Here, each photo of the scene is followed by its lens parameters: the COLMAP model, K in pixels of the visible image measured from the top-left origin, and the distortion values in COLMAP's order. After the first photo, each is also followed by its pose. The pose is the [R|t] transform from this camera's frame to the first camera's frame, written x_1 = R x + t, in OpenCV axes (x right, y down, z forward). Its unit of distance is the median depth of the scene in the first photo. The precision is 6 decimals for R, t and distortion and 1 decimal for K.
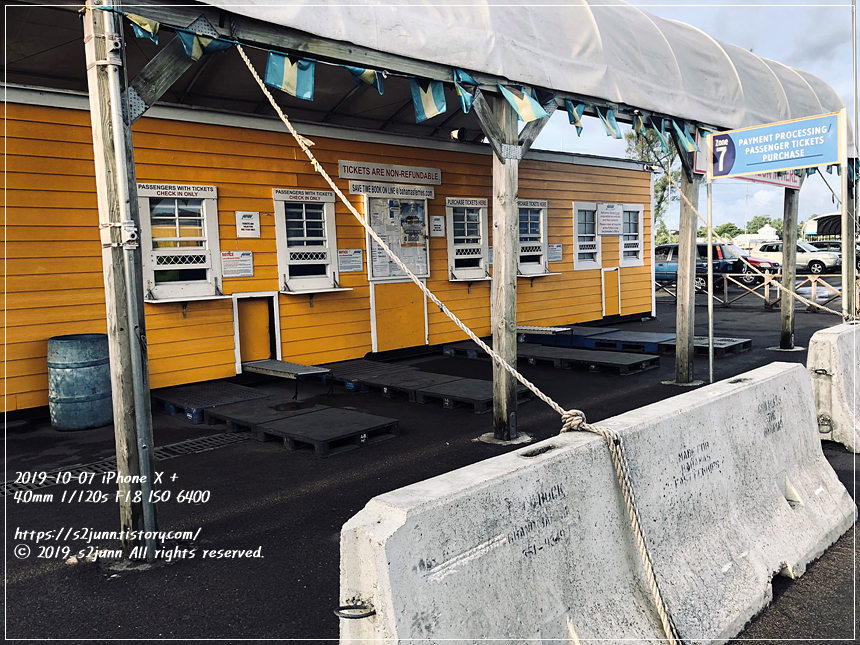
lens RADIAL K [[714.4, 0, 429.2], [0, 714.4, 322.5], [0, 0, 1]] dist [0.012146, 0.019081]
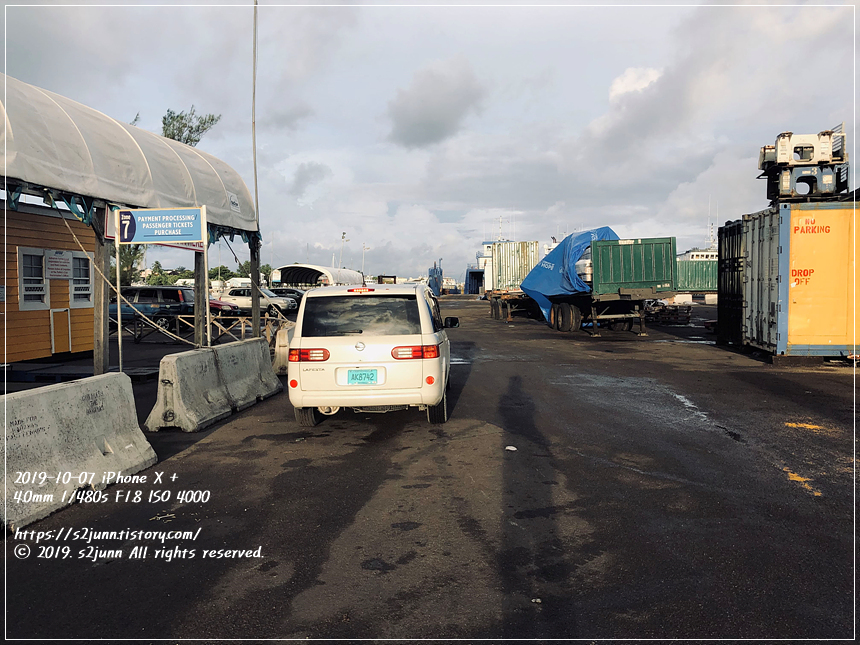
lens RADIAL K [[714.4, 0, 429.3], [0, 714.4, 323.9], [0, 0, 1]] dist [0.012146, 0.019081]
pose [[0.781054, 0.002967, 0.624456, 0.018737], [0.030683, 0.998599, -0.043122, 0.018549], [-0.623709, 0.052841, 0.779869, -0.349511]]
